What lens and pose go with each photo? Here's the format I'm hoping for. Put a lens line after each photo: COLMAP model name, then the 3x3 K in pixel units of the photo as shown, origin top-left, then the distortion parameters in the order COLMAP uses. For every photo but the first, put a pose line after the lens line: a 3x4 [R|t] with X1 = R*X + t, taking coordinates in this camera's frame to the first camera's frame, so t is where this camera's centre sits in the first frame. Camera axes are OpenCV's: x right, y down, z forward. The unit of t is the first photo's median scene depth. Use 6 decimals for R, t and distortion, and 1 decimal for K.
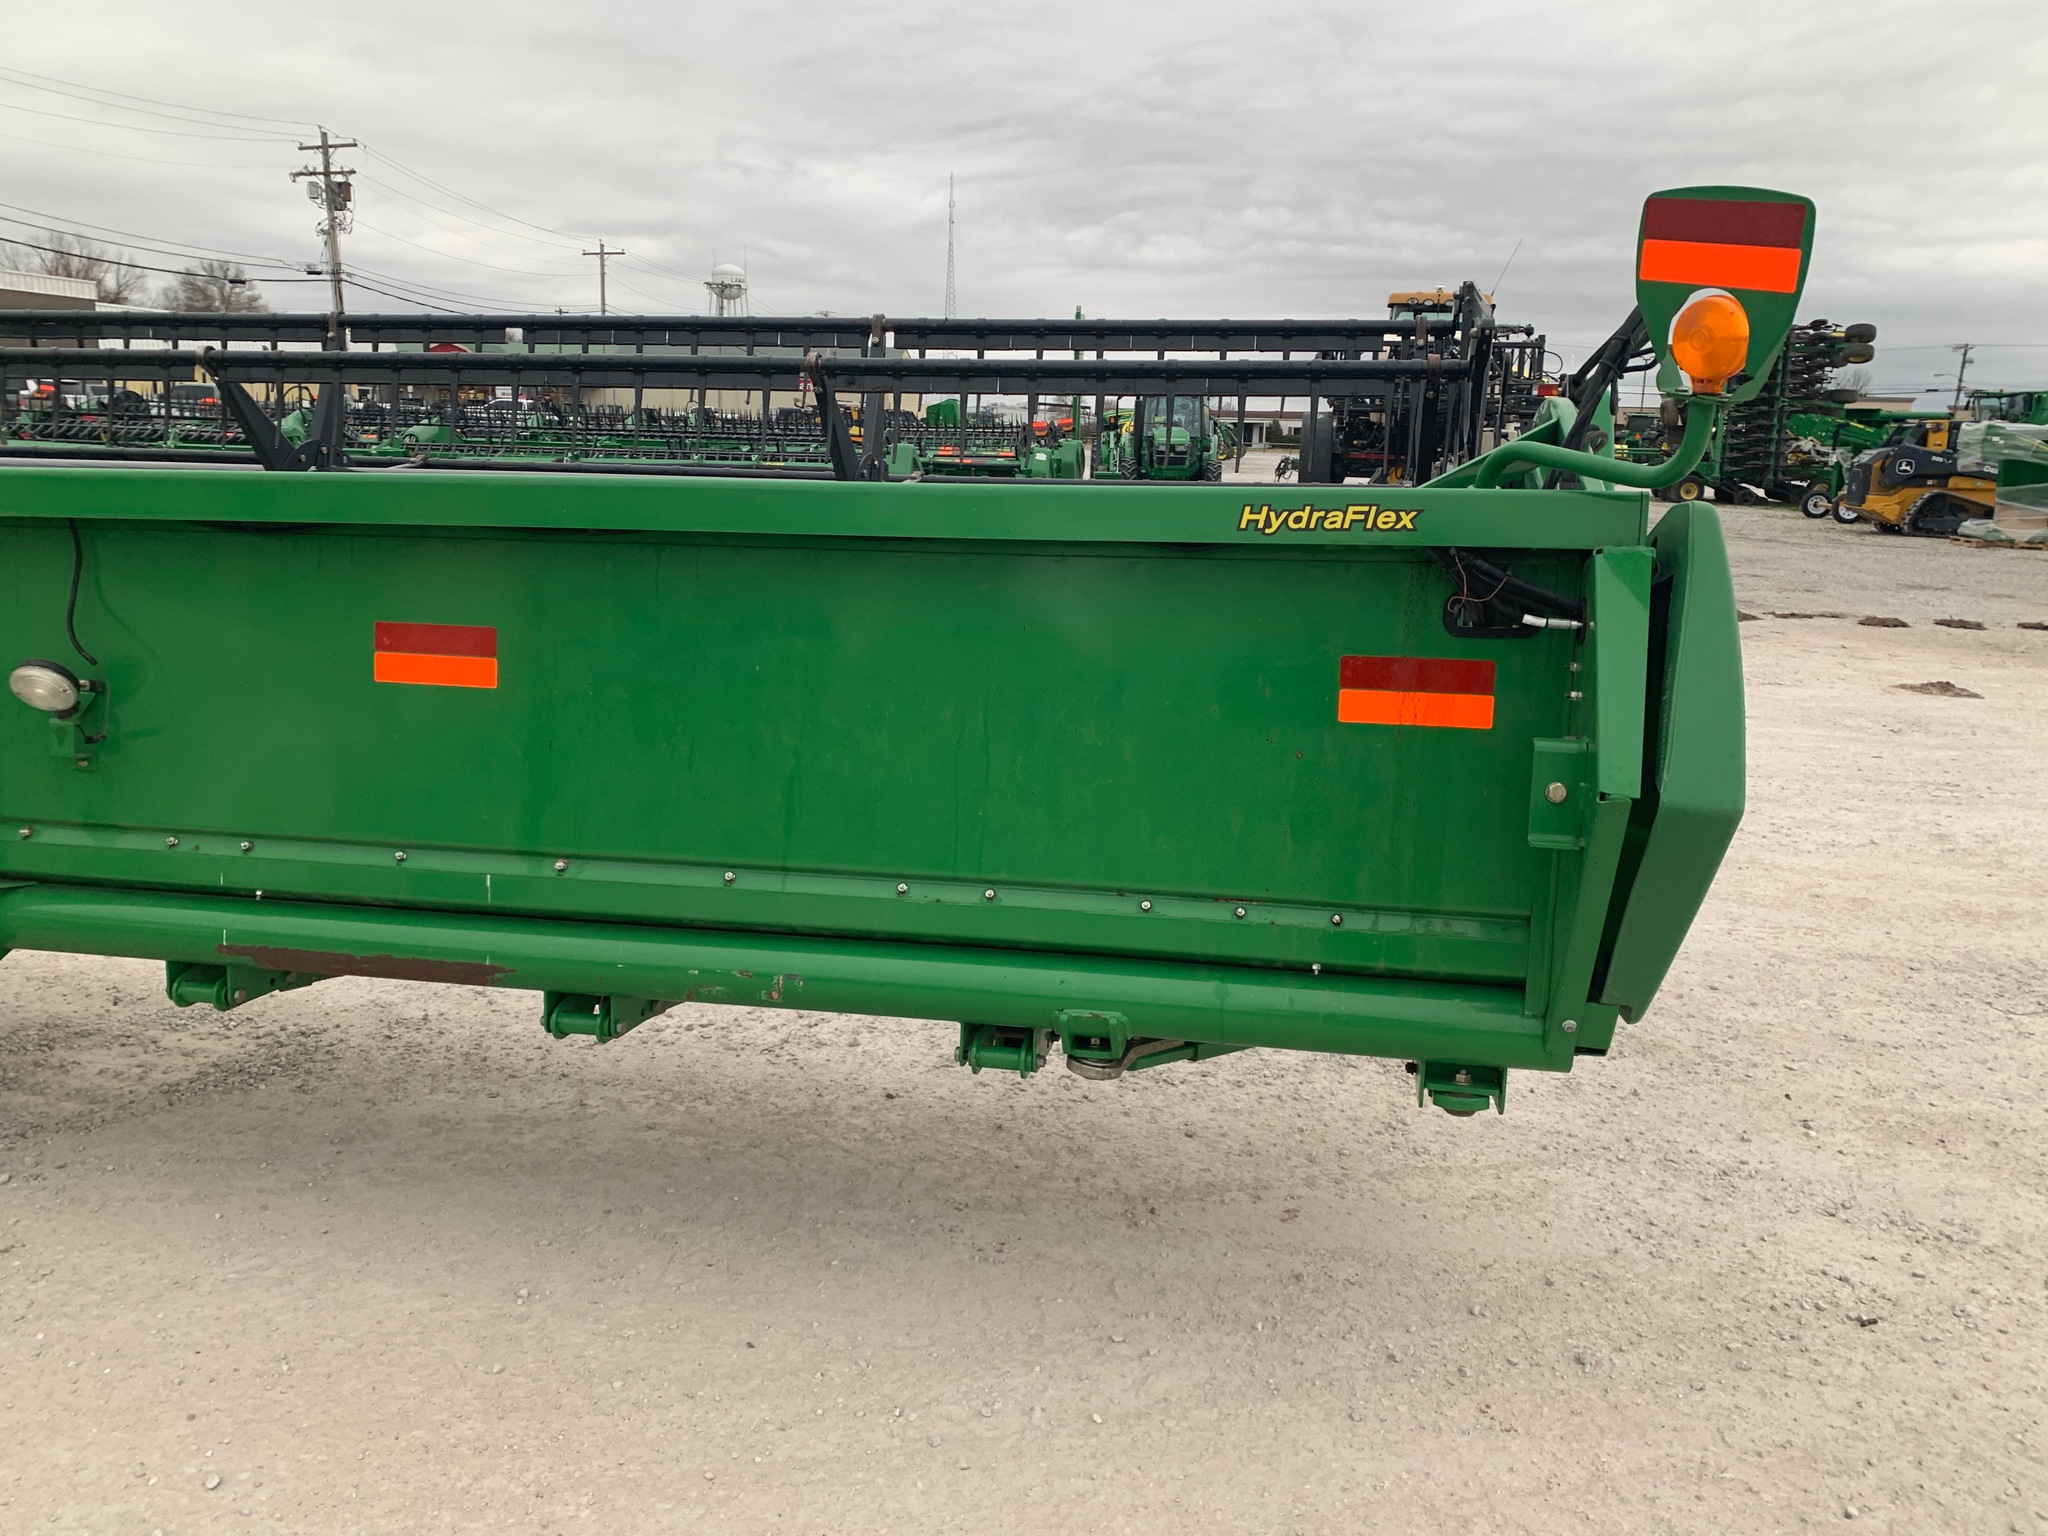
lens RADIAL K [[1586.1, 0, 1046.2], [0, 1586.1, 760.9], [0, 0, 1]] dist [0.038241, -0.043447]
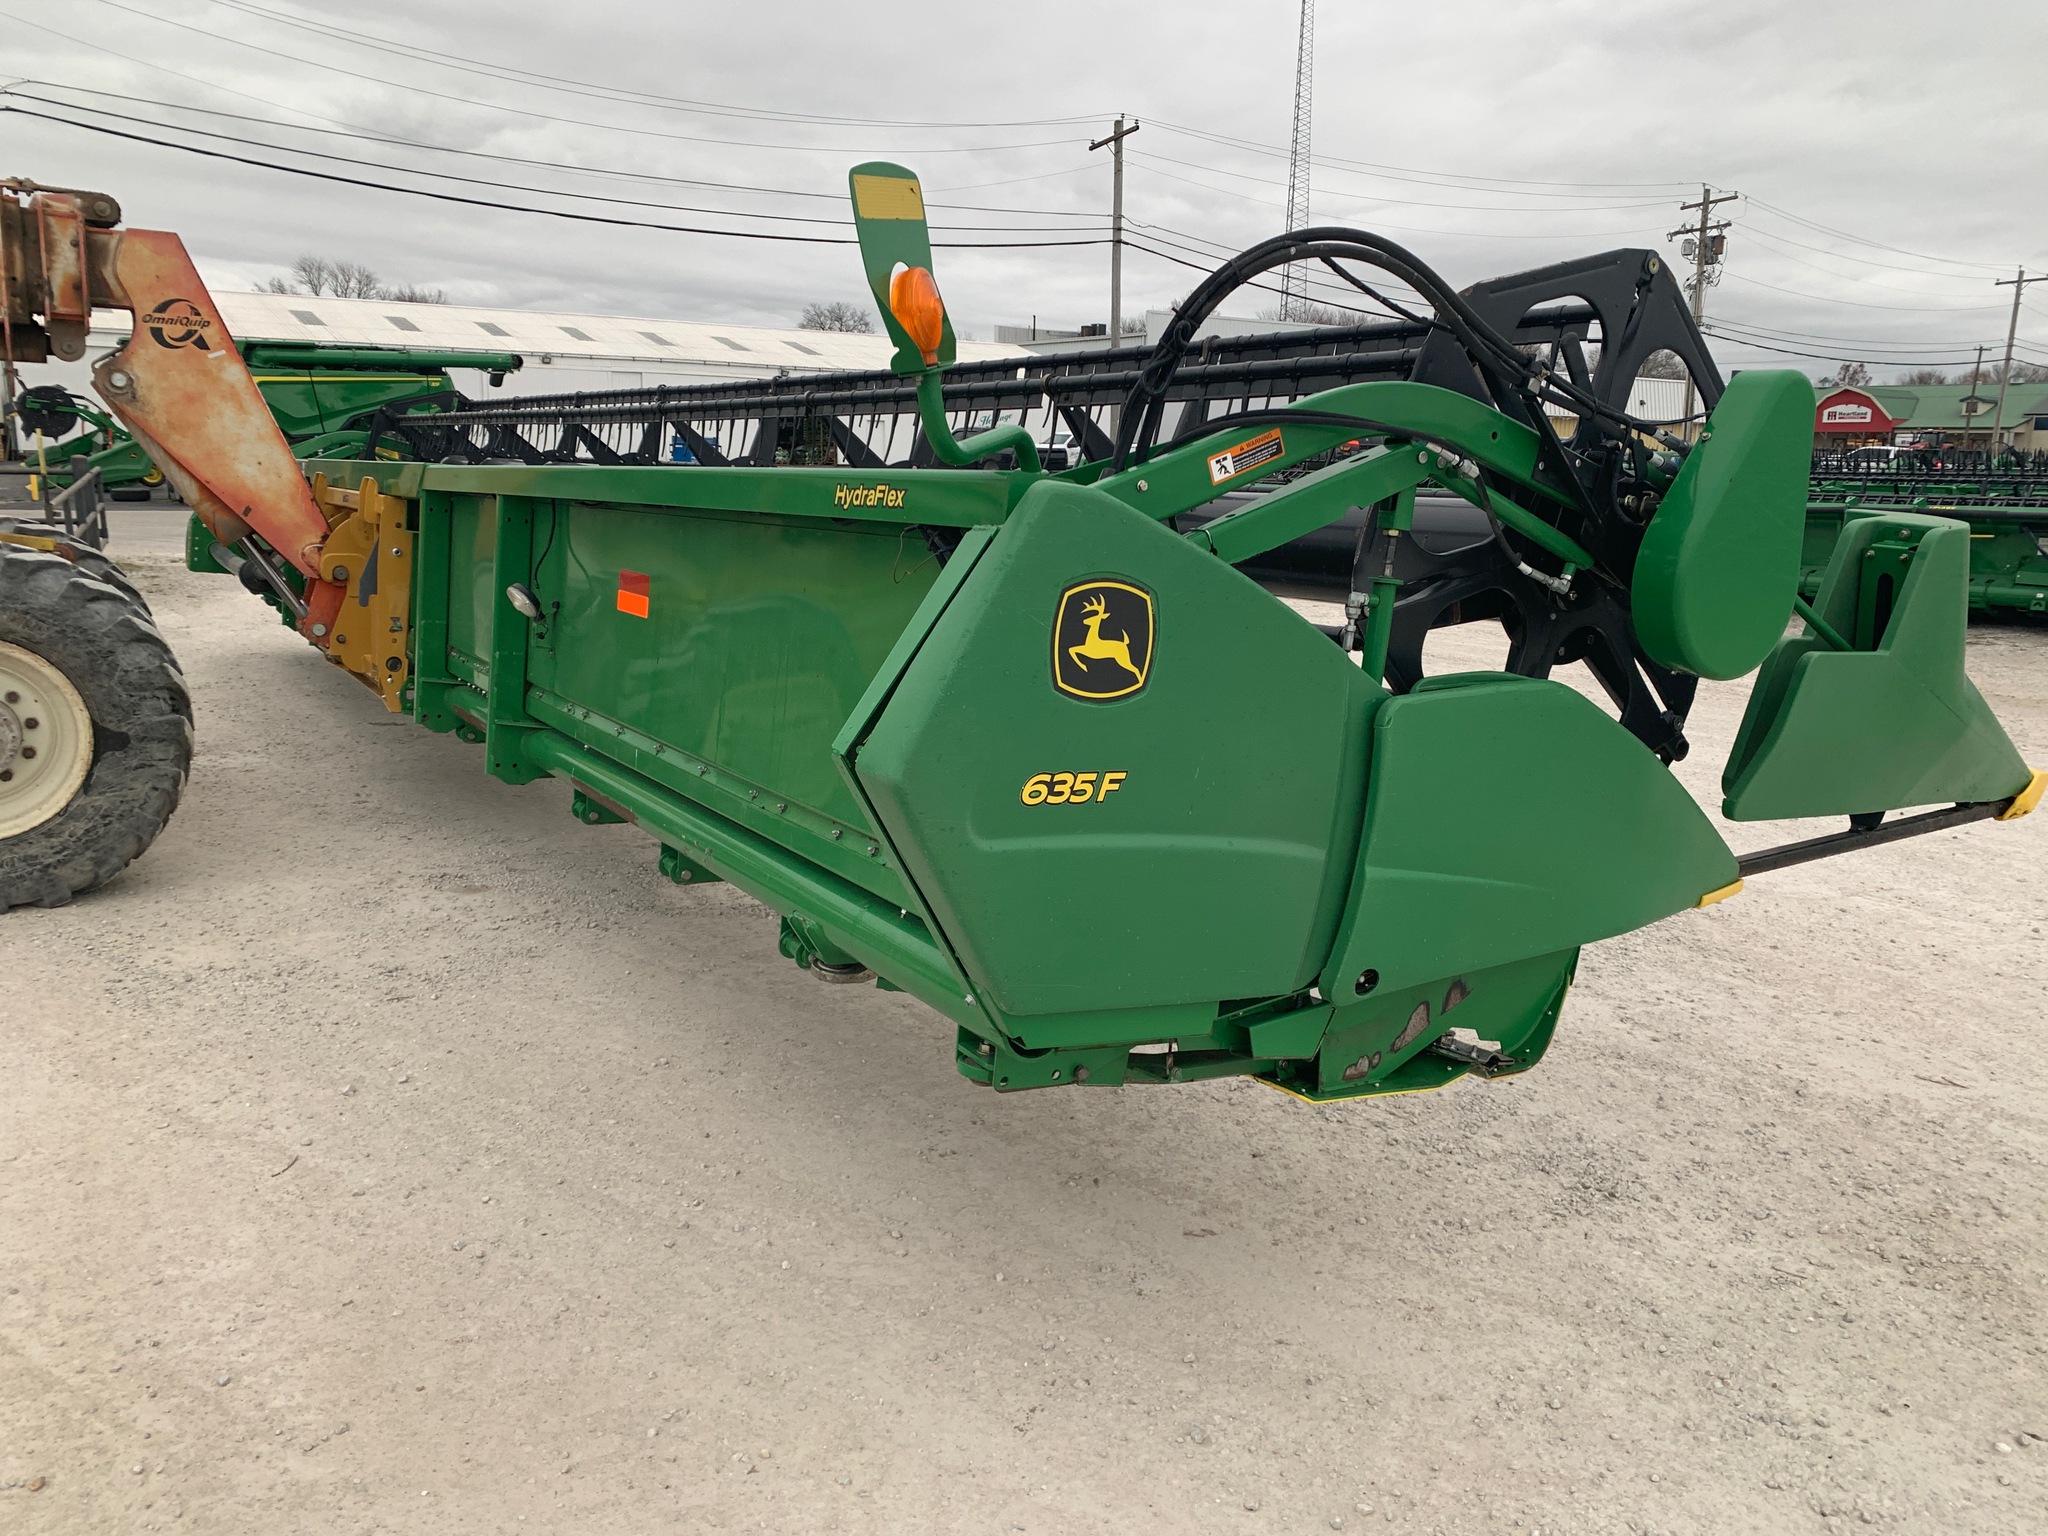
lens RADIAL K [[1586.1, 0, 1026.3], [0, 1586.1, 775.3], [0, 0, 1]] dist [0.038241, -0.043447]
pose [[0.671582, 0.136656, -0.728219, 0.573497], [-0.153337, 0.987201, 0.043844, -0.013647], [0.724889, 0.082218, 0.683941, 0.178025]]
